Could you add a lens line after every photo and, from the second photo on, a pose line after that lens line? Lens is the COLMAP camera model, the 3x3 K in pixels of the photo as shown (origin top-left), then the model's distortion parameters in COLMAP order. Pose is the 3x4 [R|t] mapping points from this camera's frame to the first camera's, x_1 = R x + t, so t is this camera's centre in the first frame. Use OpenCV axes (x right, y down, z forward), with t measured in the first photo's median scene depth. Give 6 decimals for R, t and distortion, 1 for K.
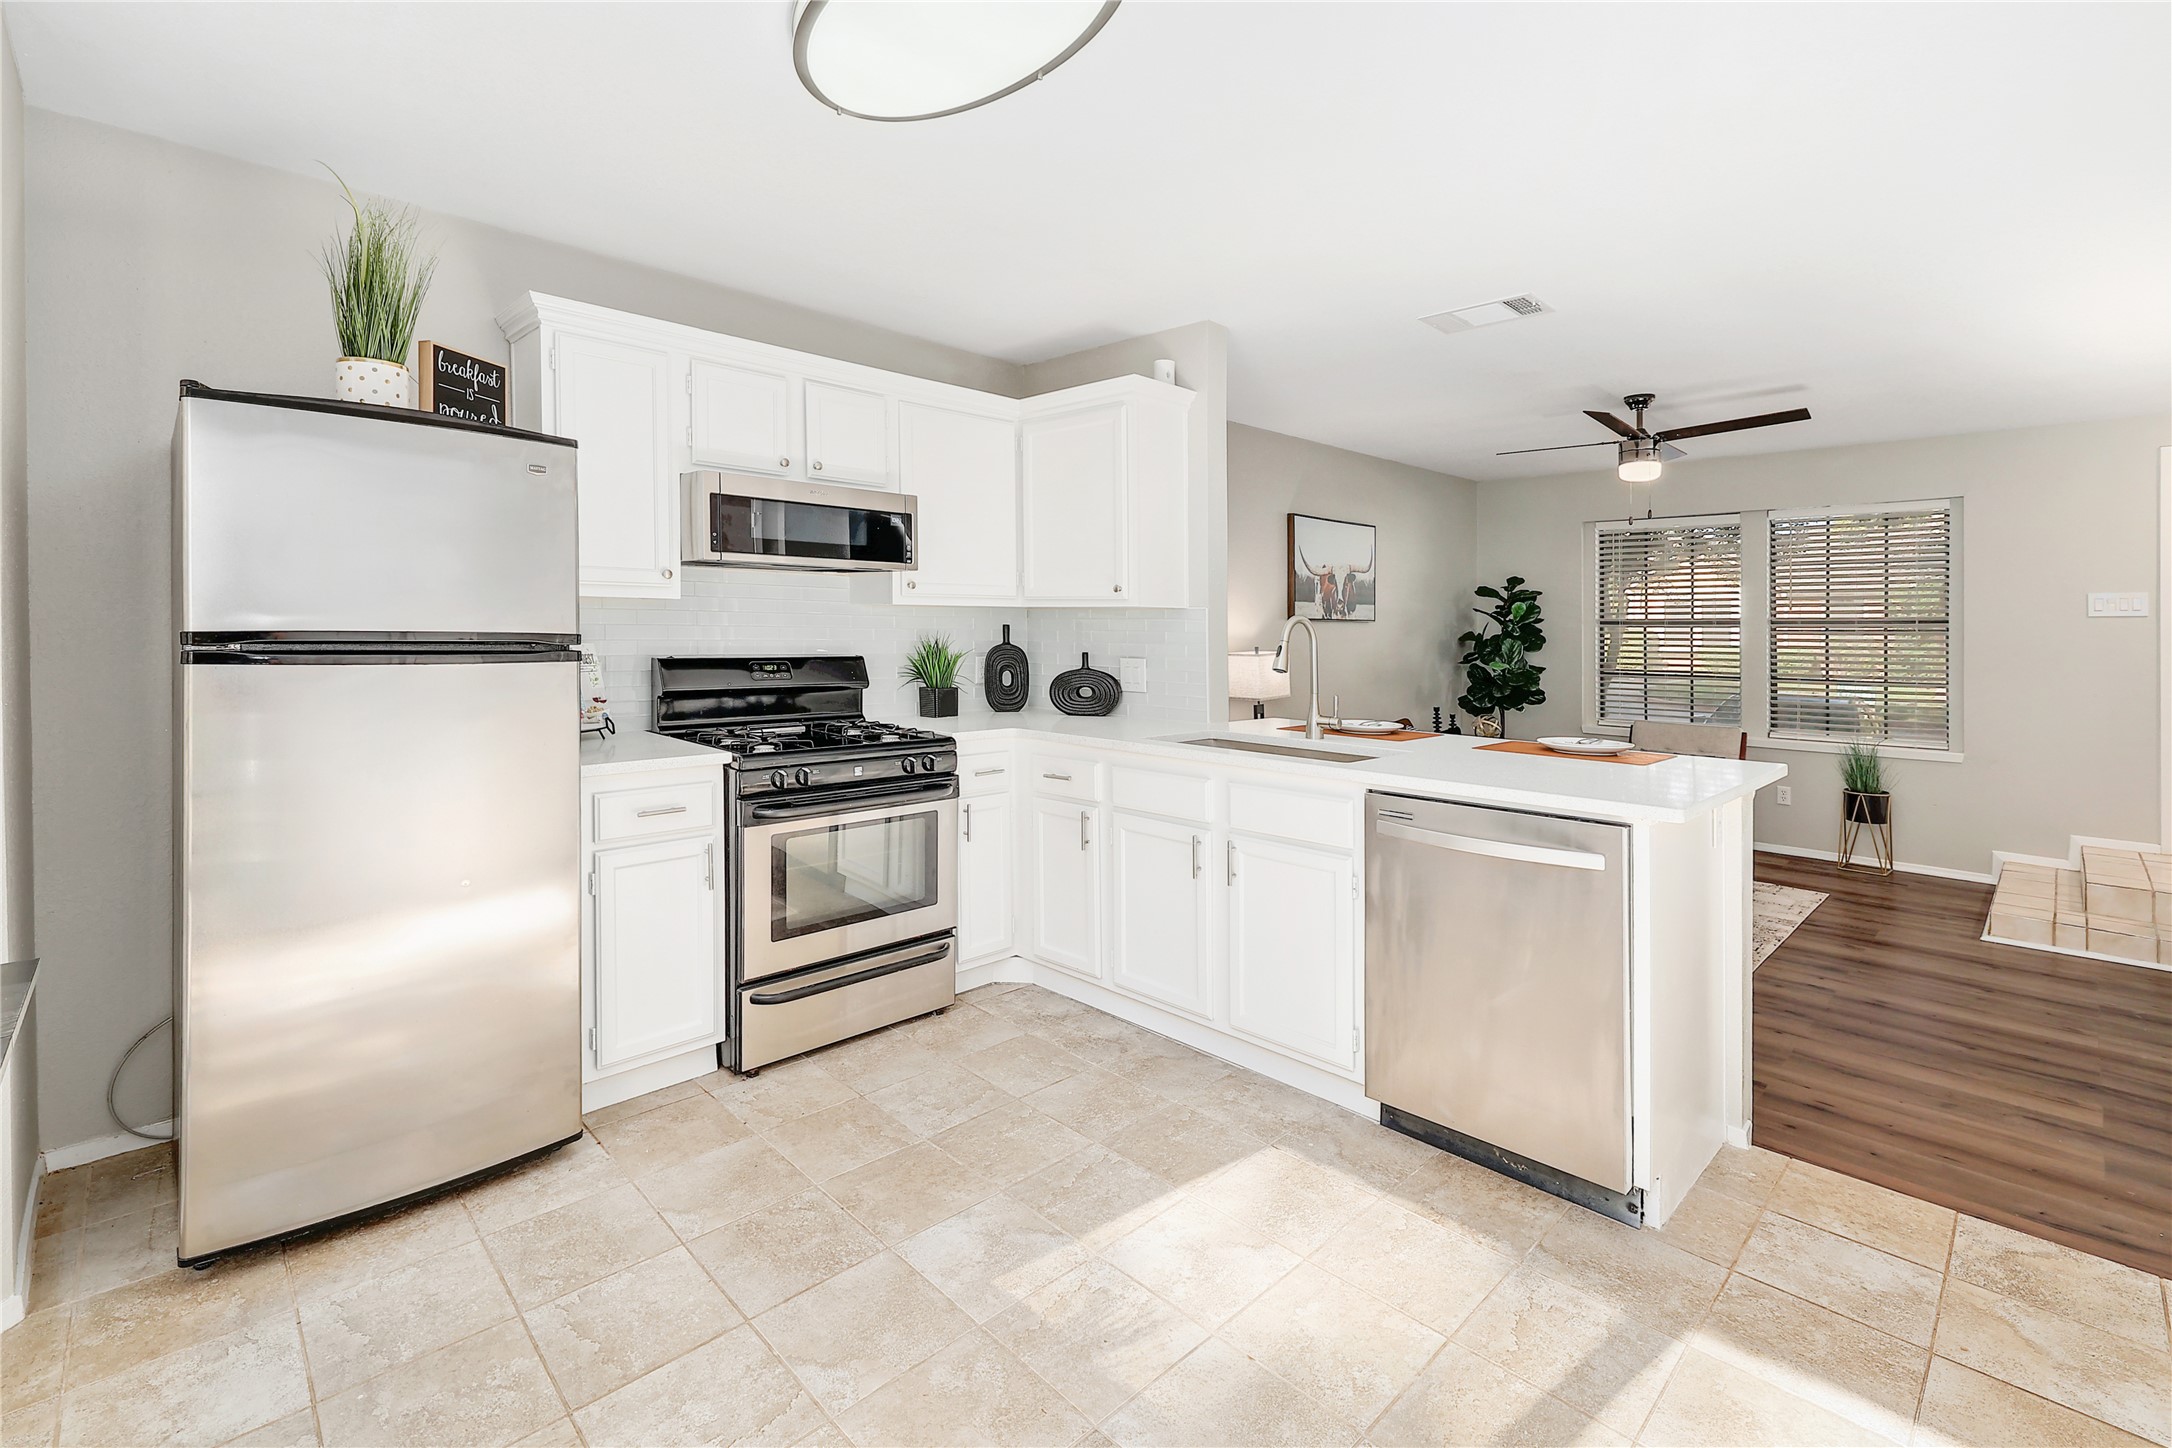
lens RADIAL K [[984.9, 0, 1061.4], [0, 984.9, 591.2], [0, 0, 1]] dist [0.000099, 0.000417]
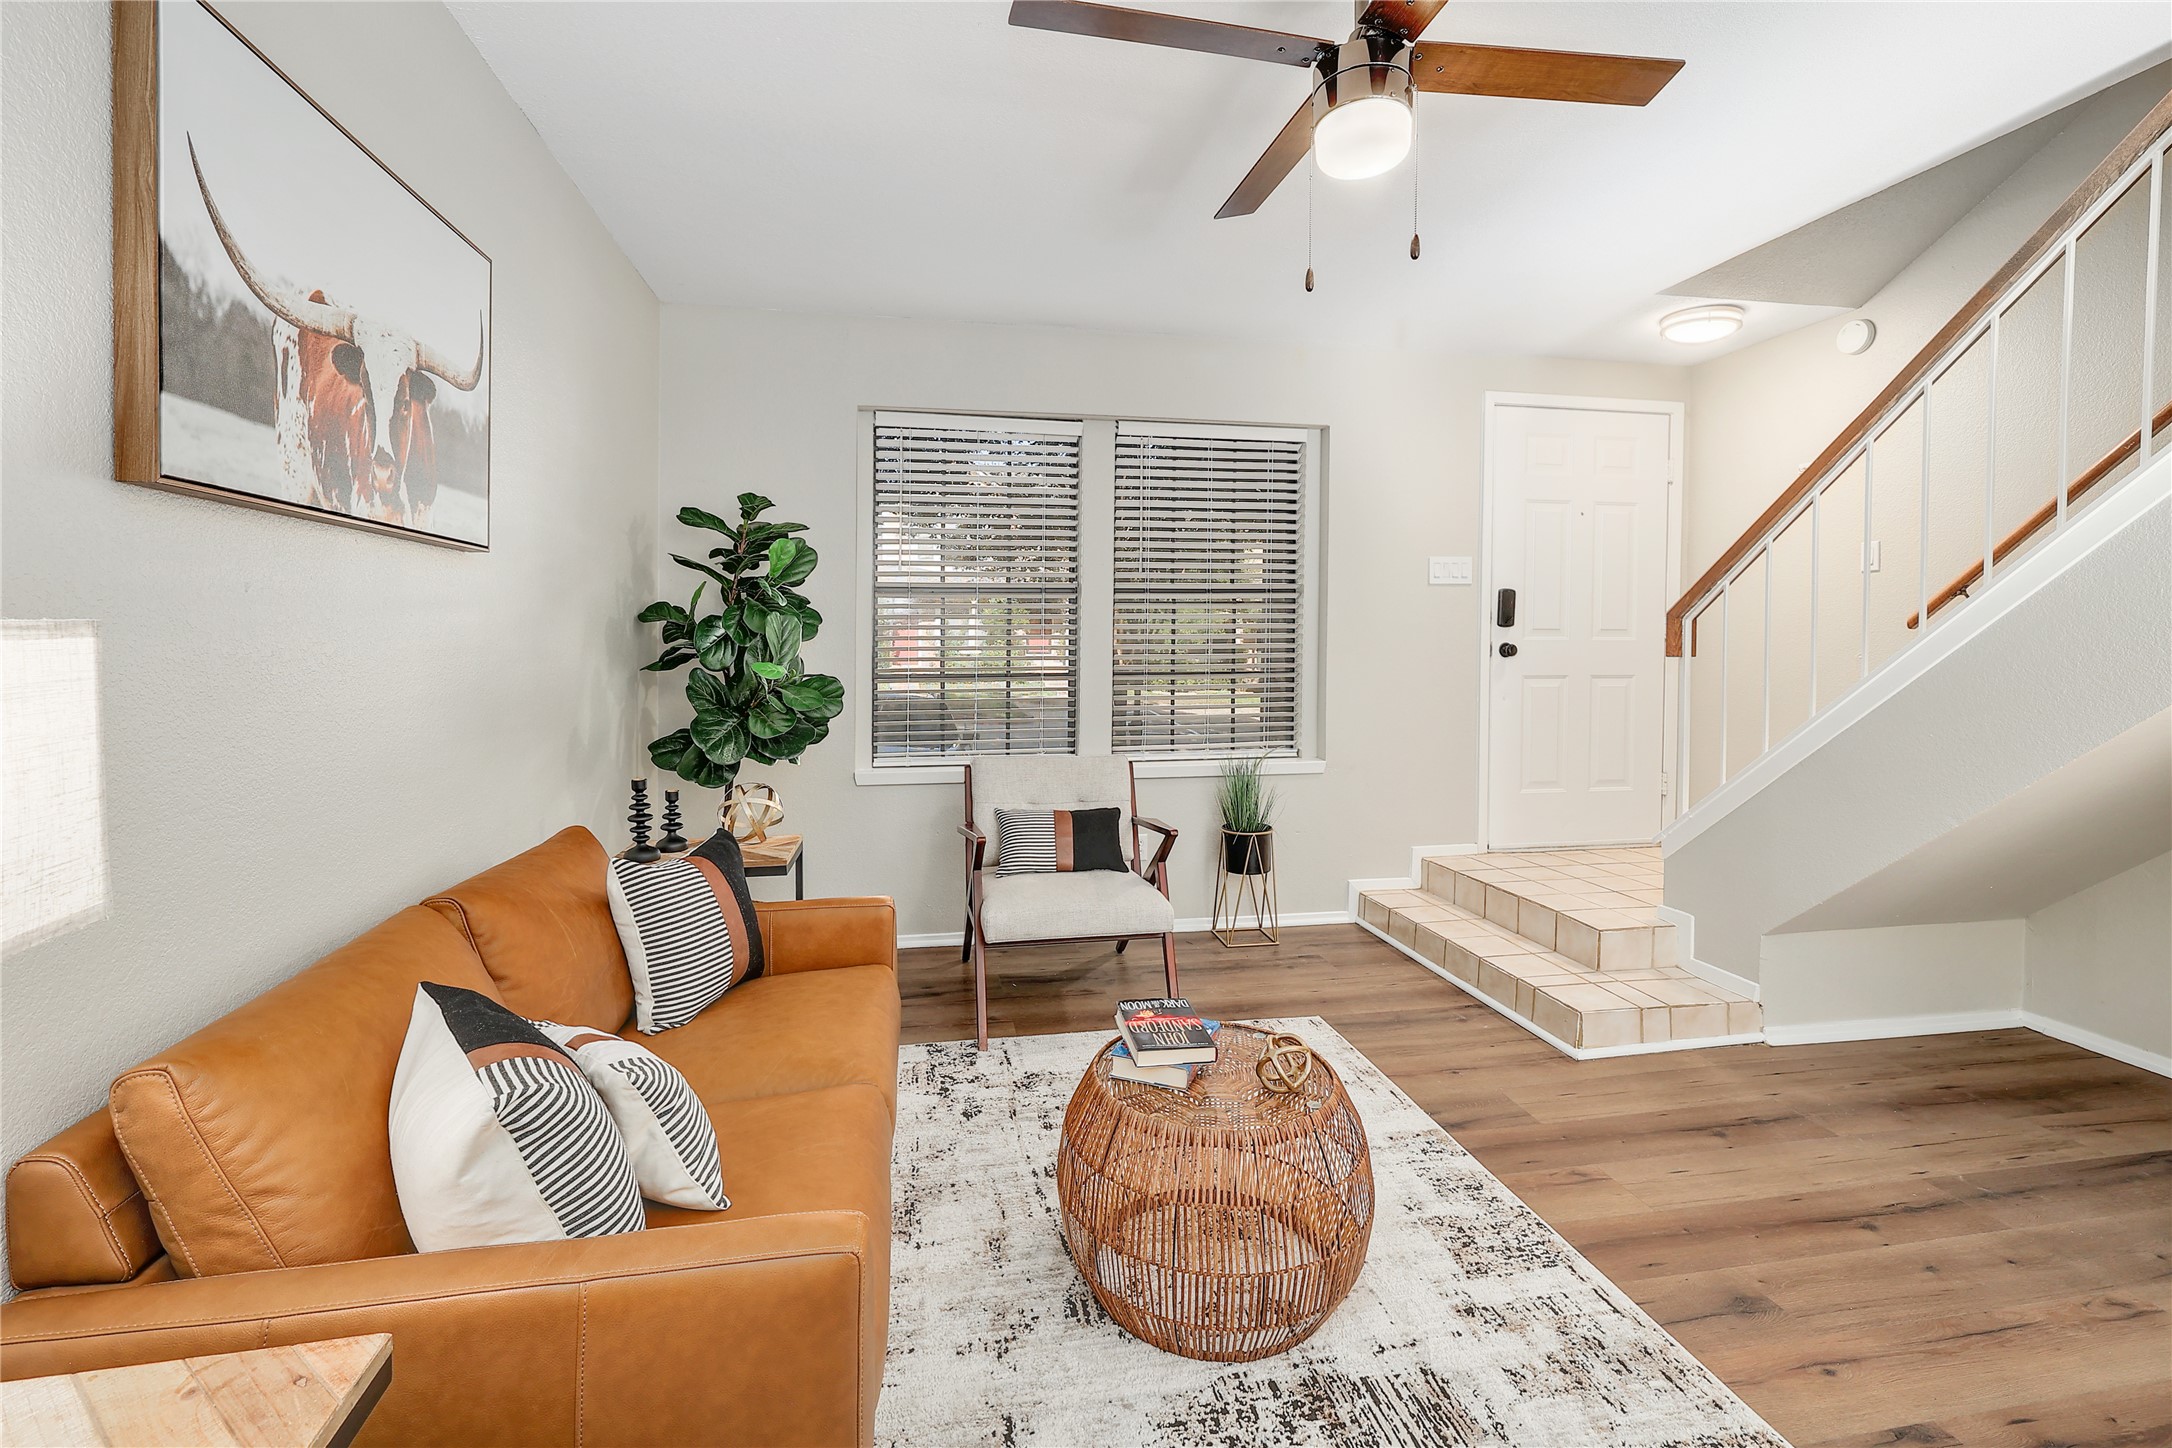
lens RADIAL K [[962.3, 0, 1061.2], [0, 962.3, 648.7], [0, 0, 1]] dist [-0.000212, 0.000070]
pose [[0.556364, -0.019844, 0.830702, 0.337253], [-0.026352, 0.998791, 0.041508, 0.096478], [-0.830521, -0.044984, 0.555168, 1.417835]]
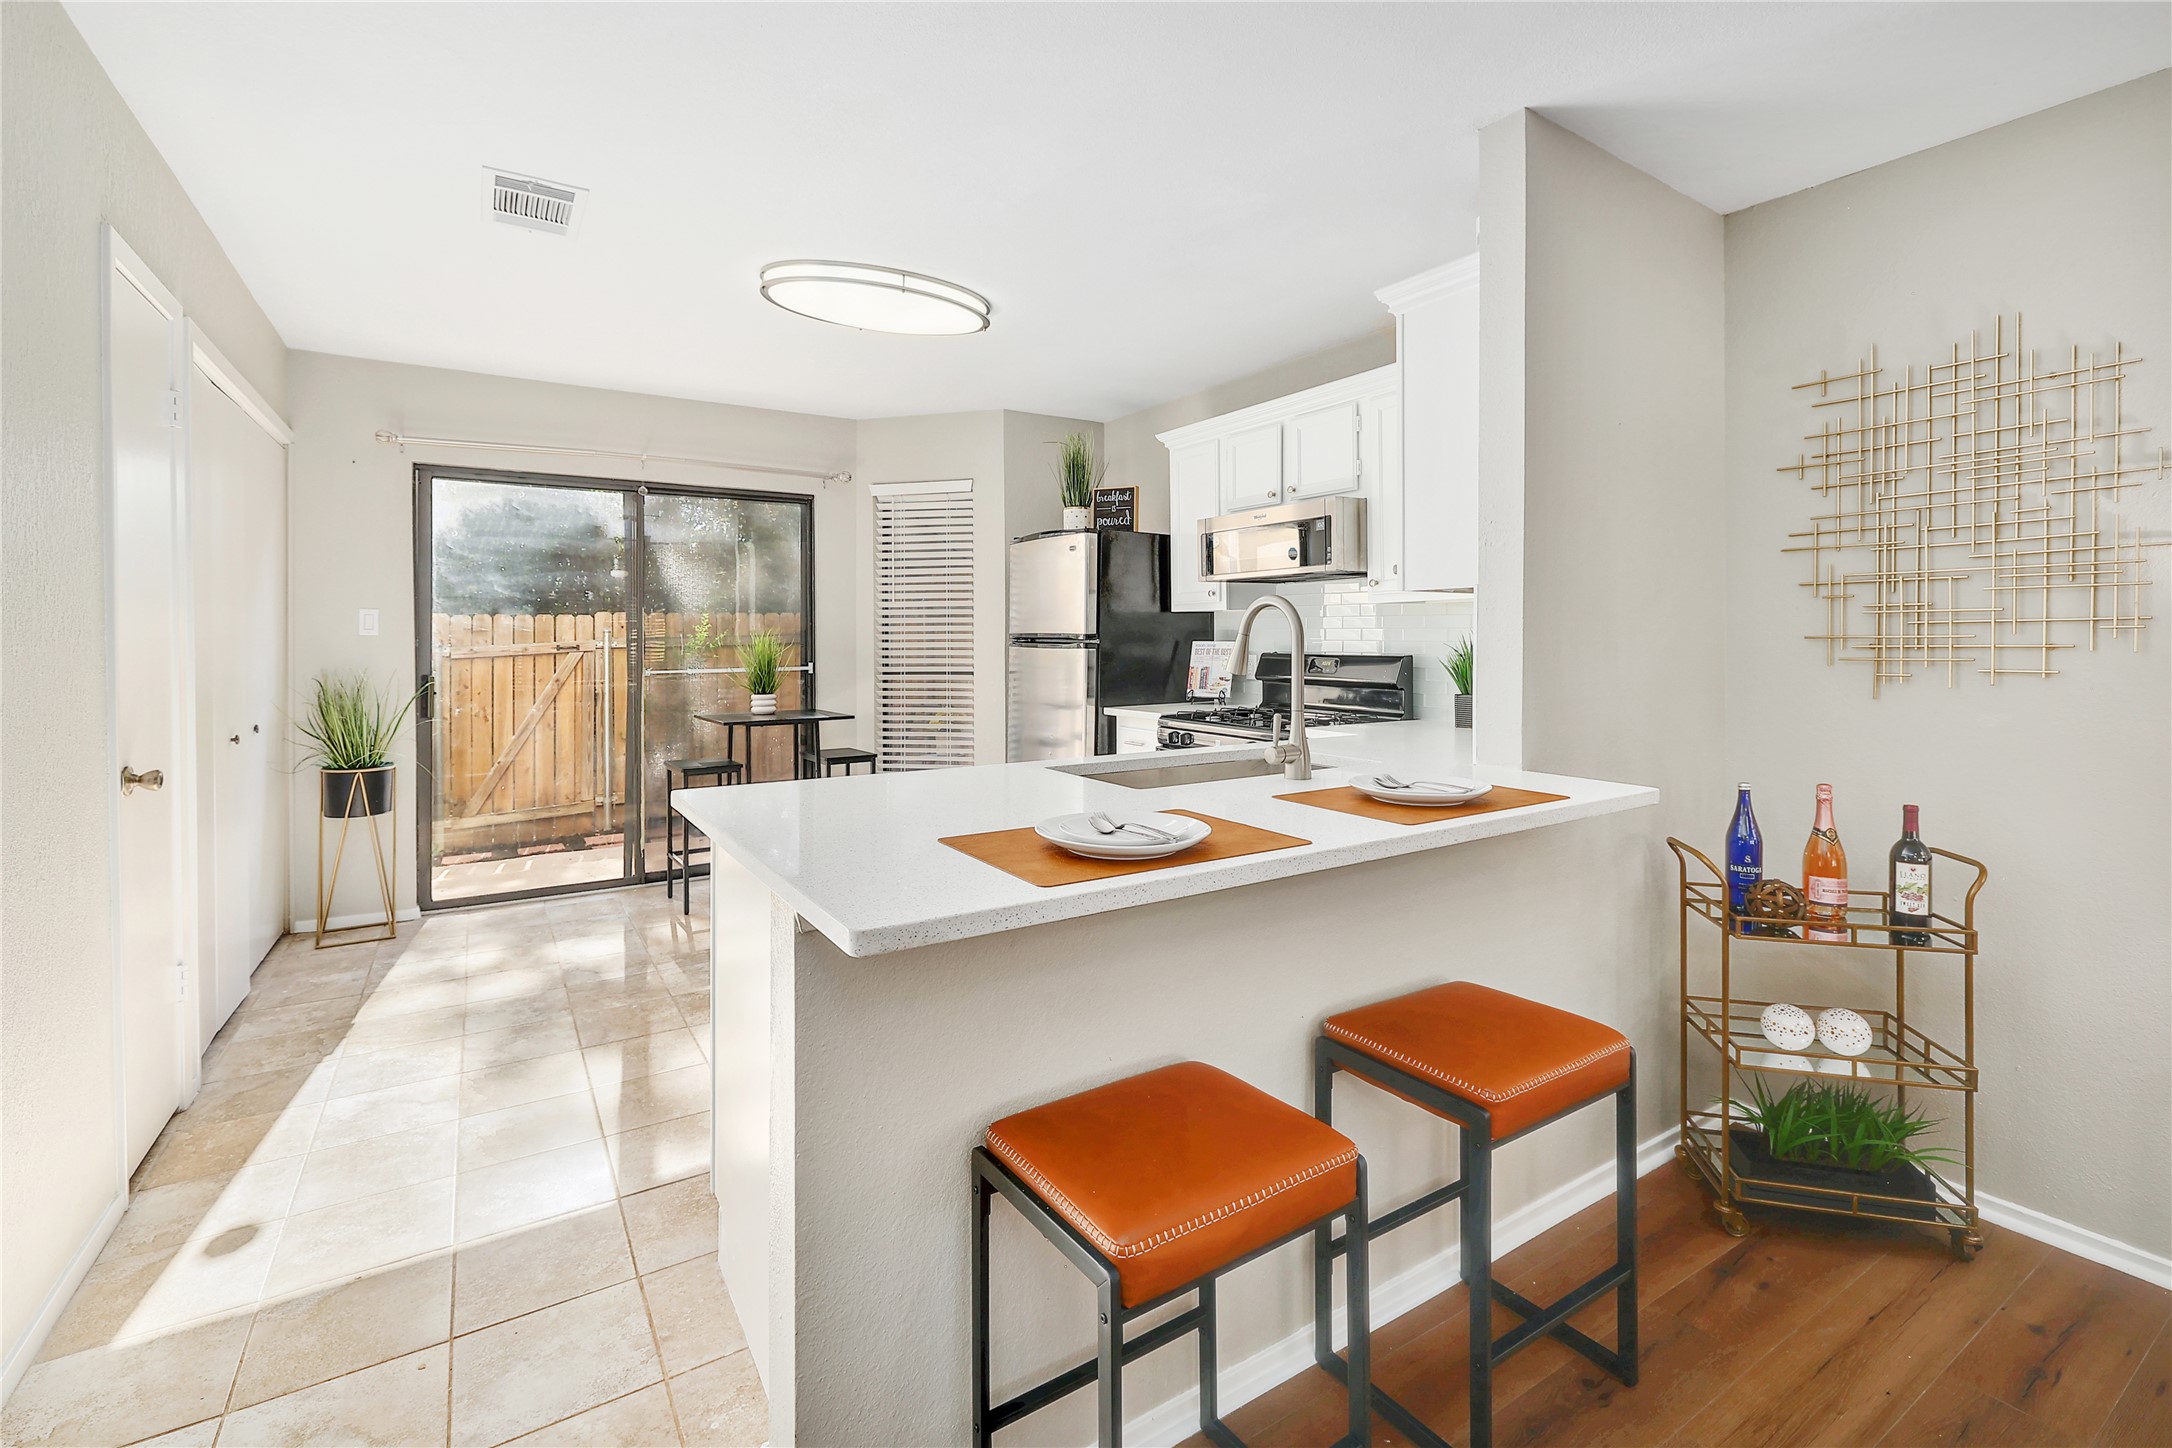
lens RADIAL K [[955.3, 0, 1082.4], [0, 955.3, 625.0], [0, 0, 1]] dist [-0.000429, -0.000229]
pose [[-0.207437, -0.024001, -0.977954, 0.982033], [0.036900, 0.998796, -0.032340, 0.066036], [0.977552, -0.042795, -0.206302, 1.066342]]
